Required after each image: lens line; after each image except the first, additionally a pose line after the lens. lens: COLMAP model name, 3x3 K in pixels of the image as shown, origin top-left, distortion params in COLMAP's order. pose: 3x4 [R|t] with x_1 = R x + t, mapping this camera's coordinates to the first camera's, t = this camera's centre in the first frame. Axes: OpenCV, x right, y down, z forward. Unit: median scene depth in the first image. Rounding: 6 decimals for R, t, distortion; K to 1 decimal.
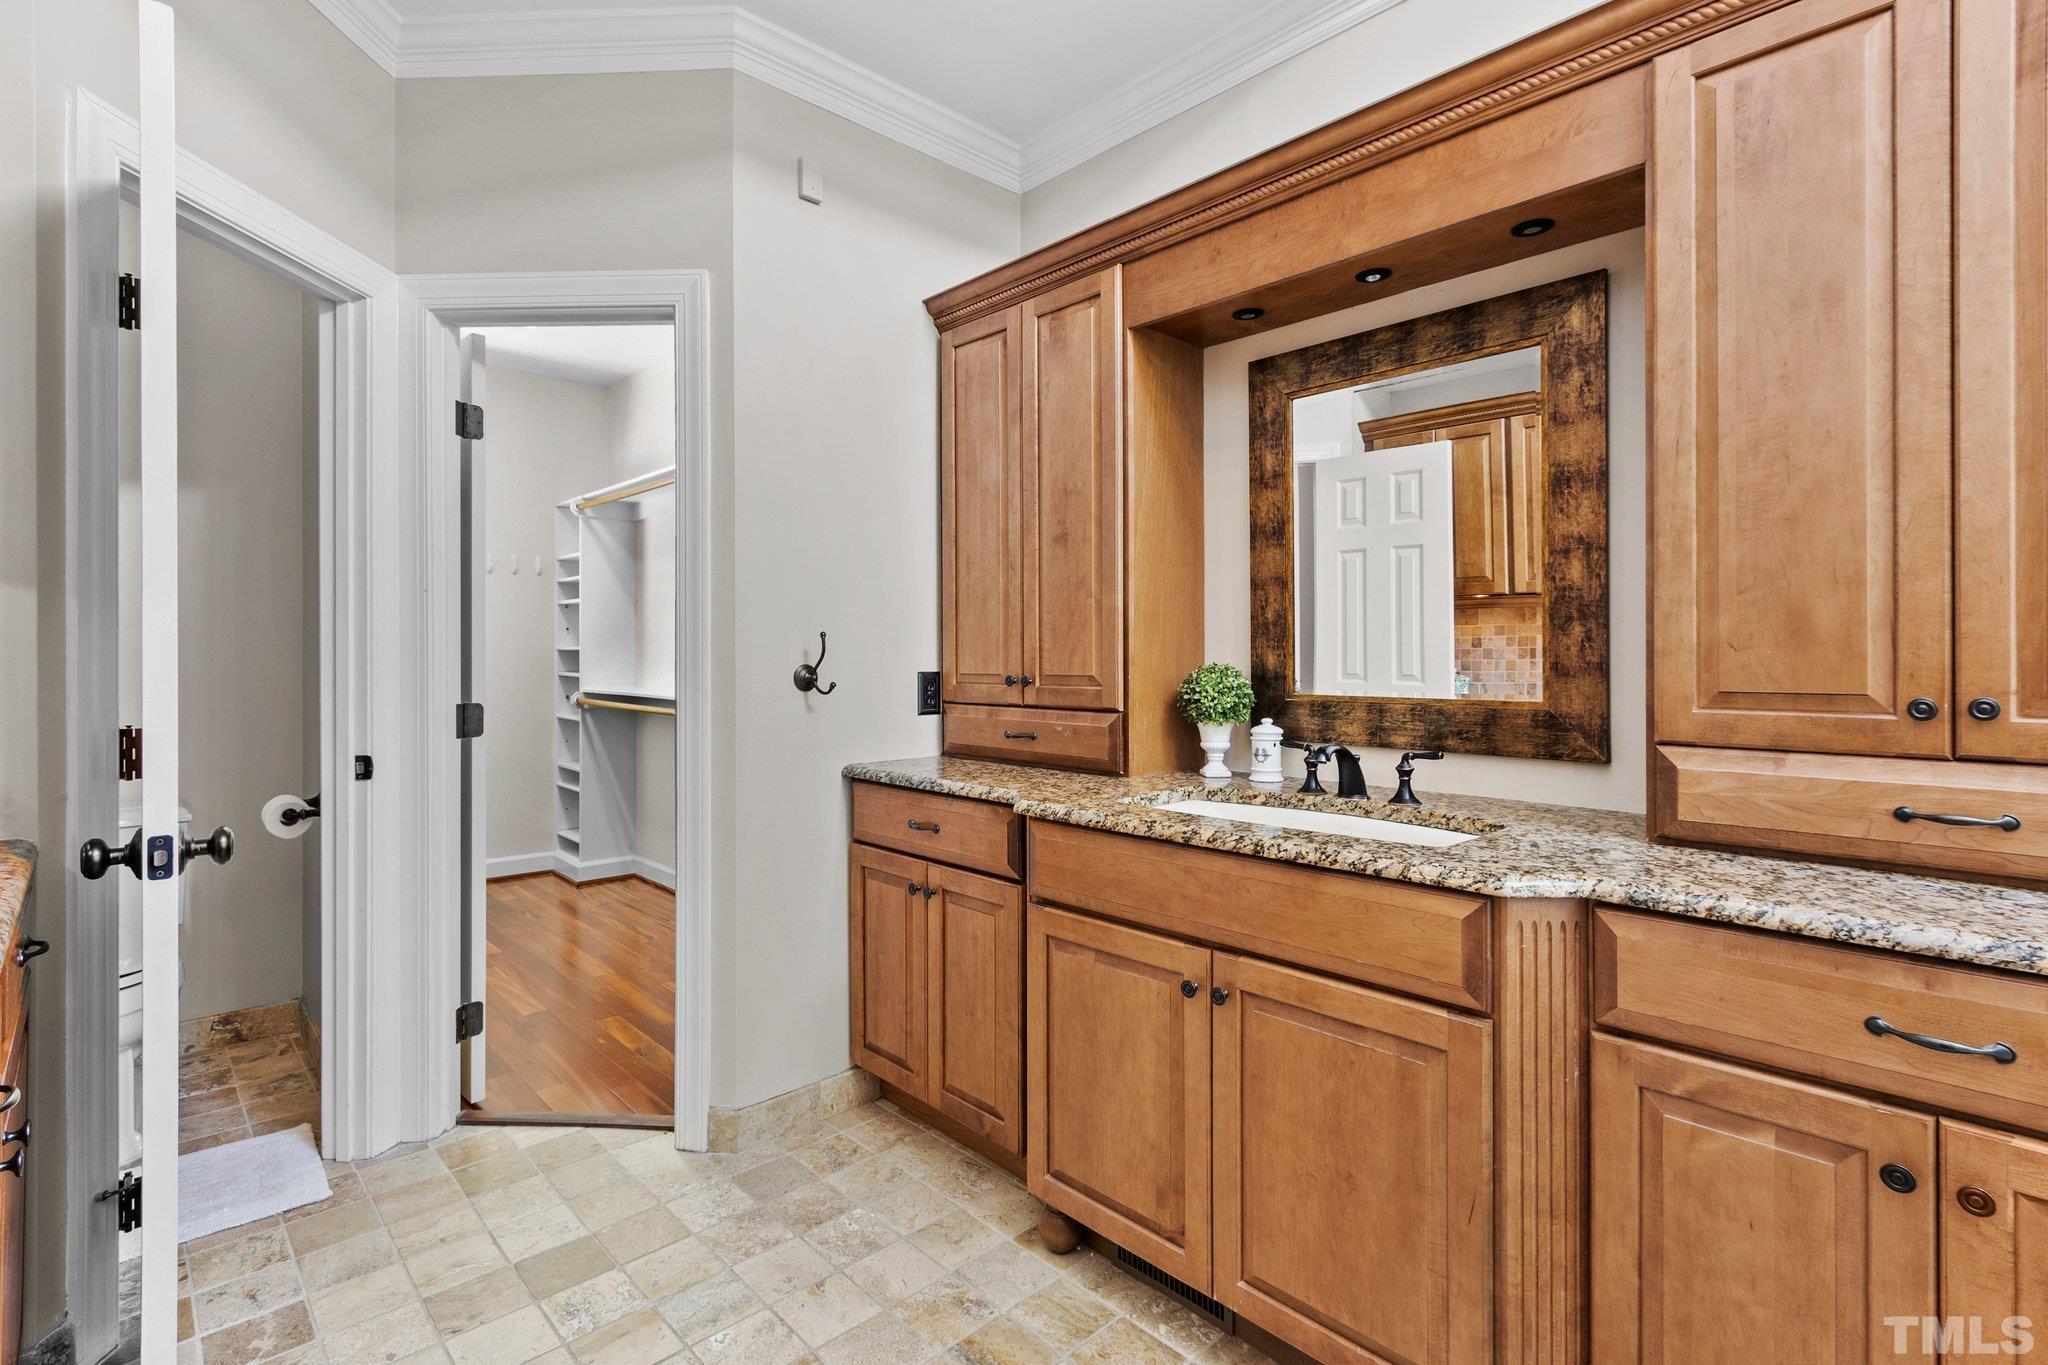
lens RADIAL K [[936.8, 0, 1020.1], [0, 936.8, 661.5], [0, 0, 1]] dist [0.004168, 0.000680]
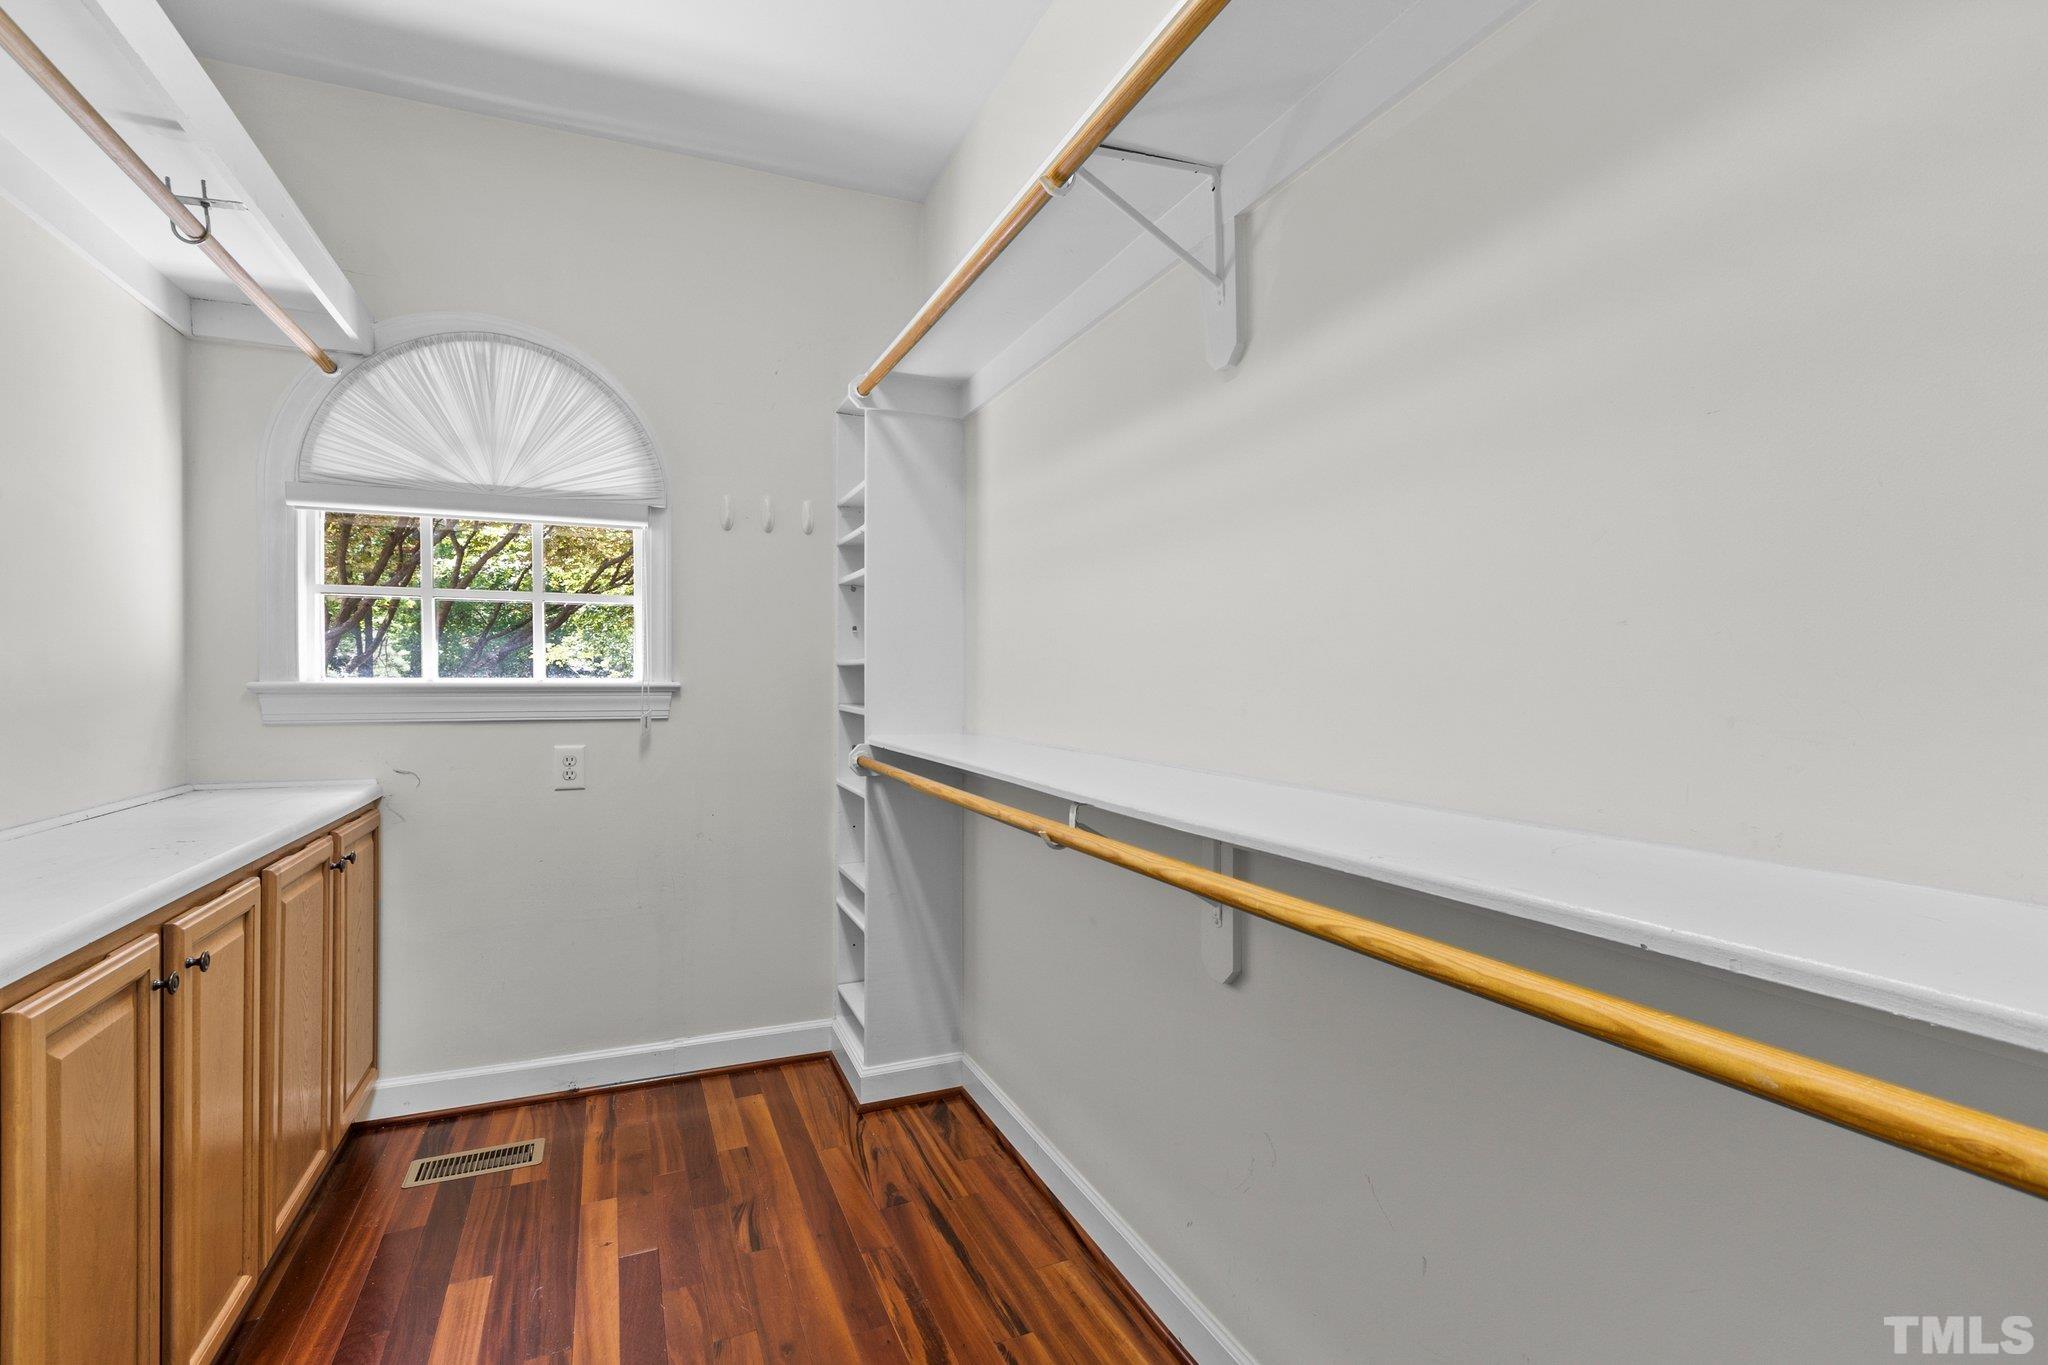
lens RADIAL K [[936.8, 0, 1021.9], [0, 936.8, 685.0], [0, 0, 1]] dist [0.004168, 0.000680]
pose [[0.945966, -0.000097, -0.324265, -0.210182], [-0.001459, 0.999989, -0.004557, 0.002243], [0.324262, 0.004784, 0.945955, 0.517297]]
